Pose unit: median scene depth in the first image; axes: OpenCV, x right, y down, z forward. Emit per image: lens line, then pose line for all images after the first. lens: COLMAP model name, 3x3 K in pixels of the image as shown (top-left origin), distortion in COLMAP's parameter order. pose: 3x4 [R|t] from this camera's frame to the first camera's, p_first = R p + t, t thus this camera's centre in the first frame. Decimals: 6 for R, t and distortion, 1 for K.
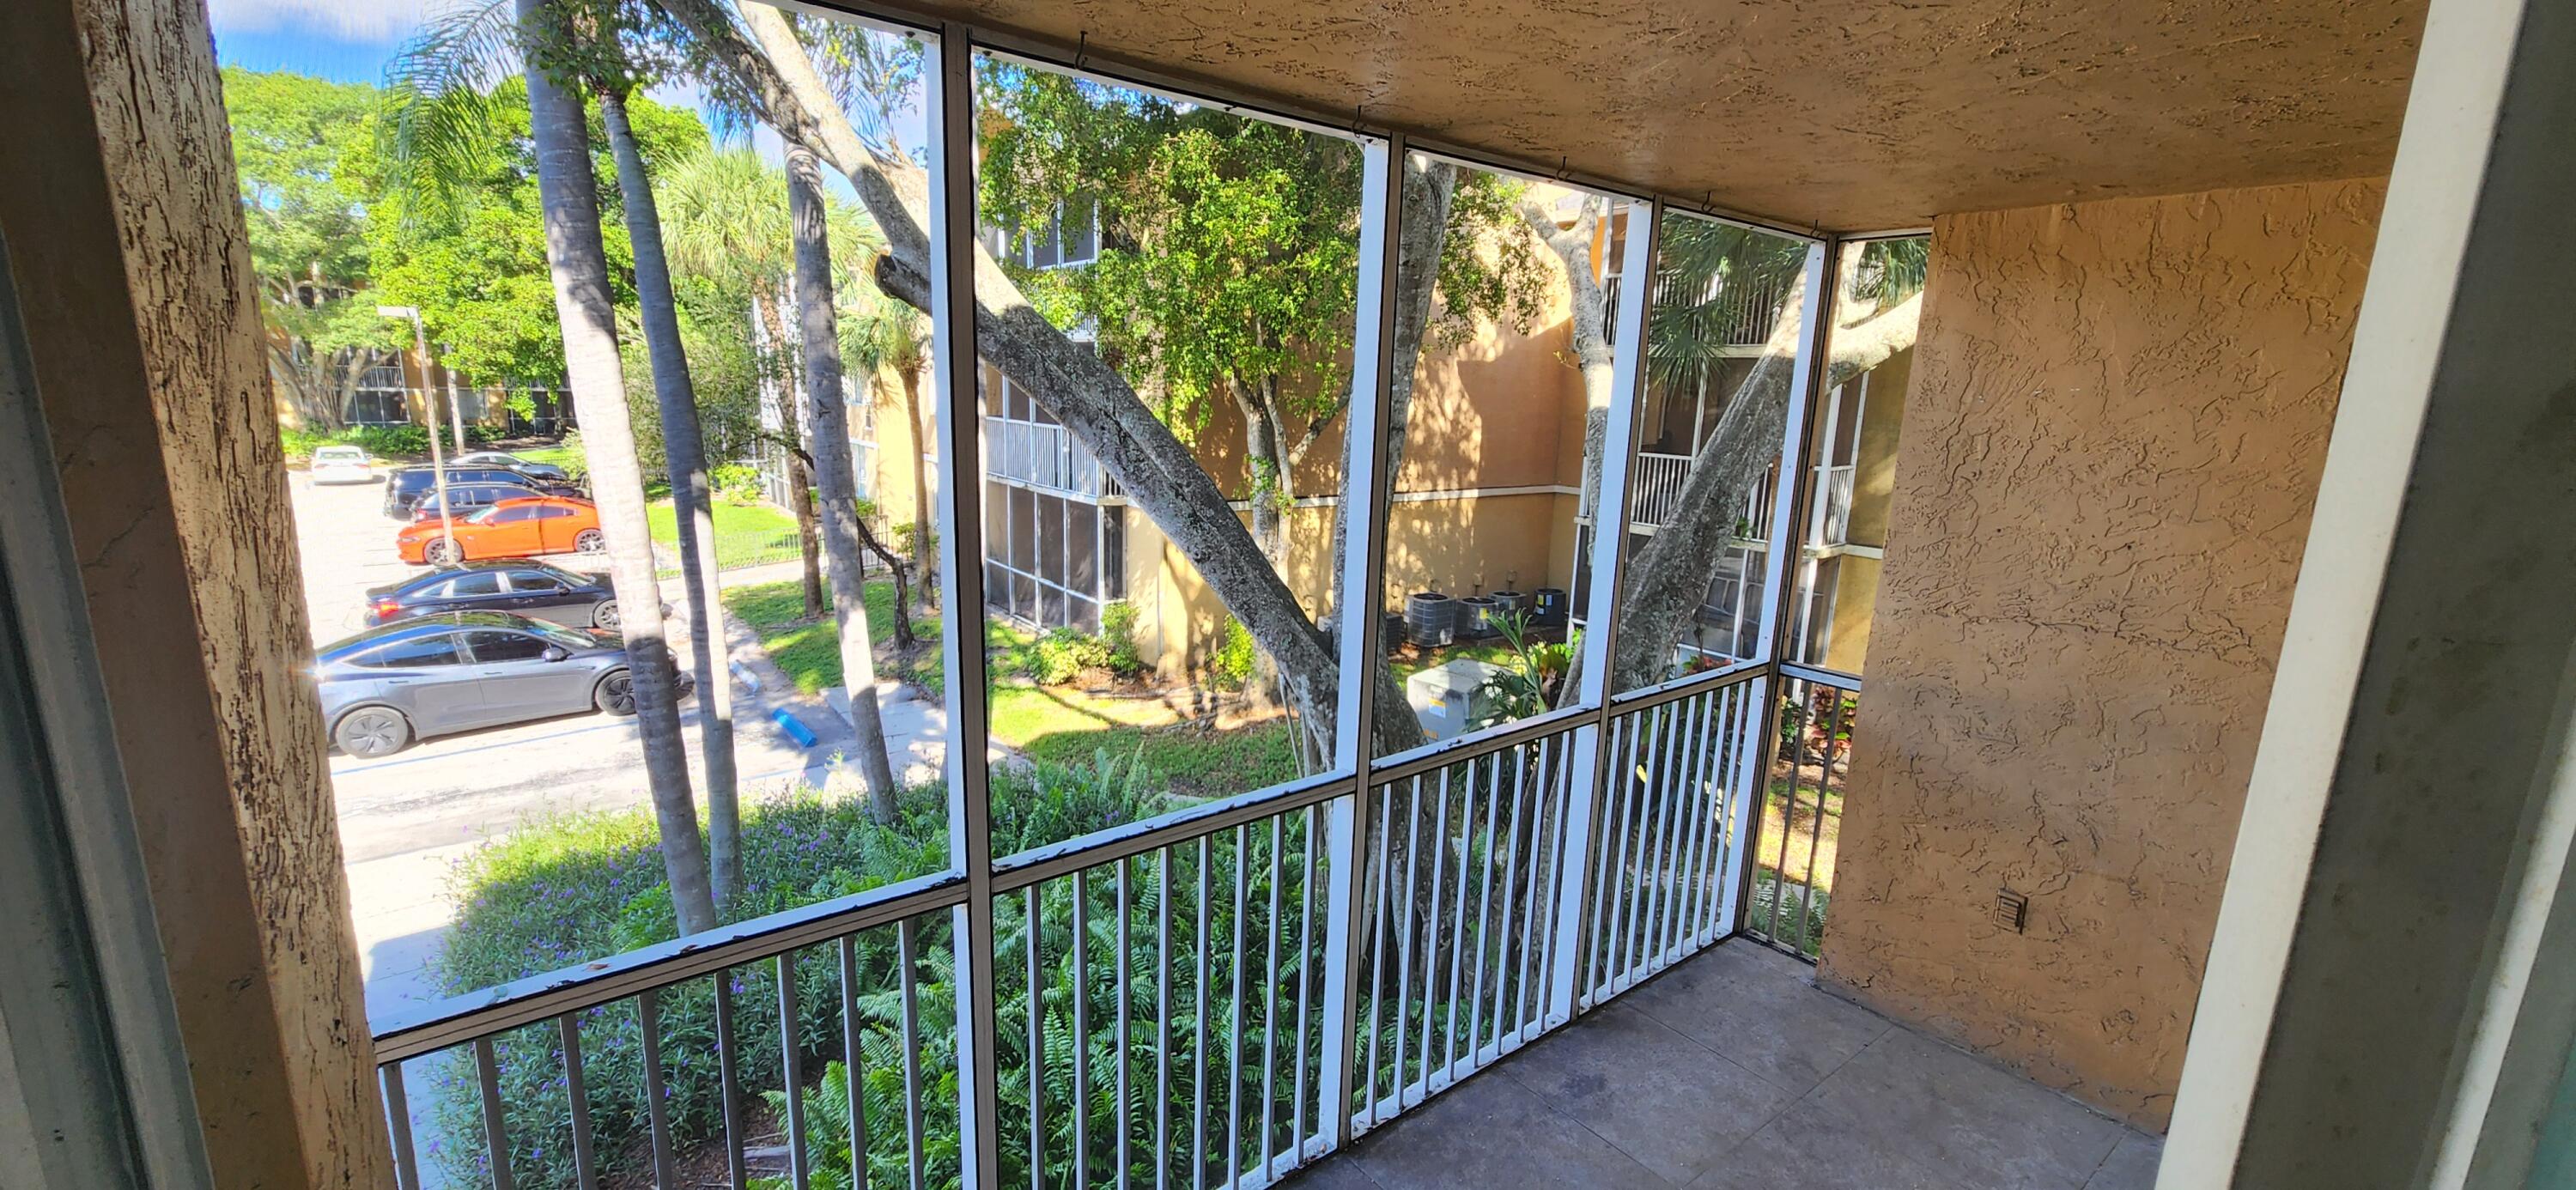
lens RADIAL K [[1058.8, 0, 1288.0], [0, 1058.8, 595.0], [0, 0, 1]] dist [-0.000099, -0.000013]
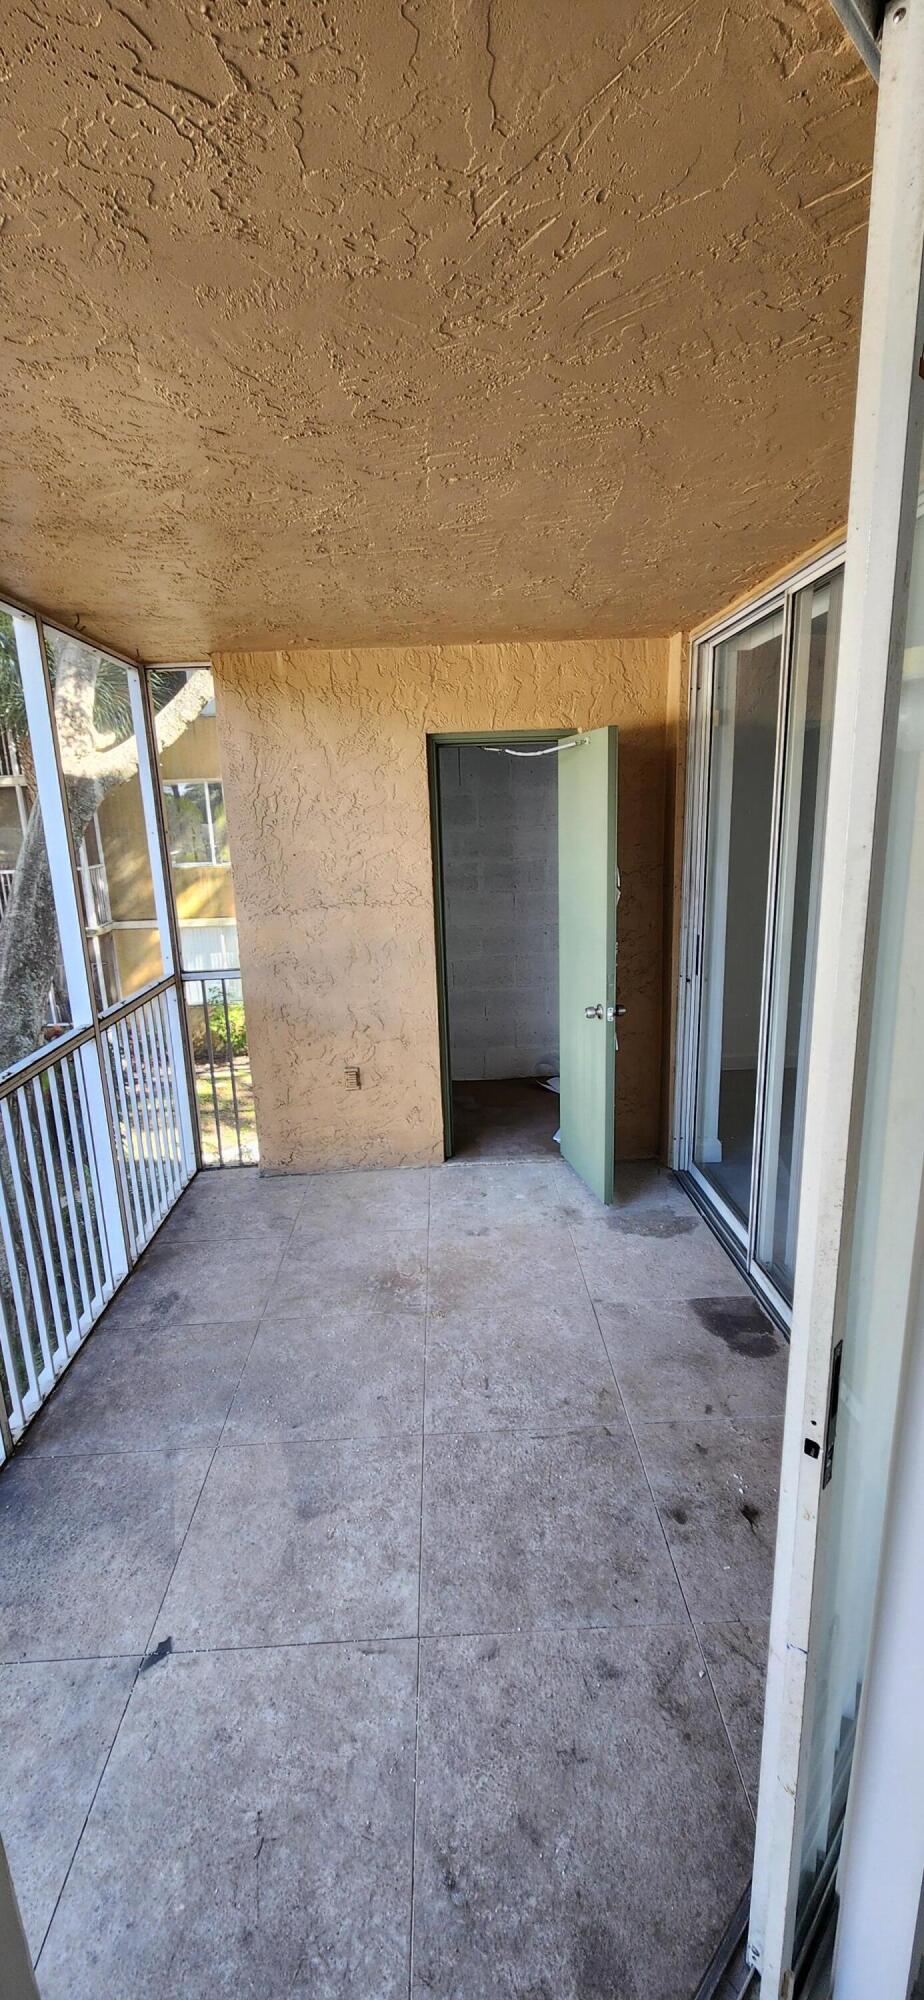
lens RADIAL K [[822.1, 0, 462.0], [0, 822.1, 1000.0], [0, 0, 1]] dist [-0.000099, -0.000013]
pose [[0.580756, -0.234545, 0.779559, -0.212362], [0.220382, 0.967137, 0.126801, 0.050654], [-0.783680, 0.098160, 0.613359, 0.048525]]
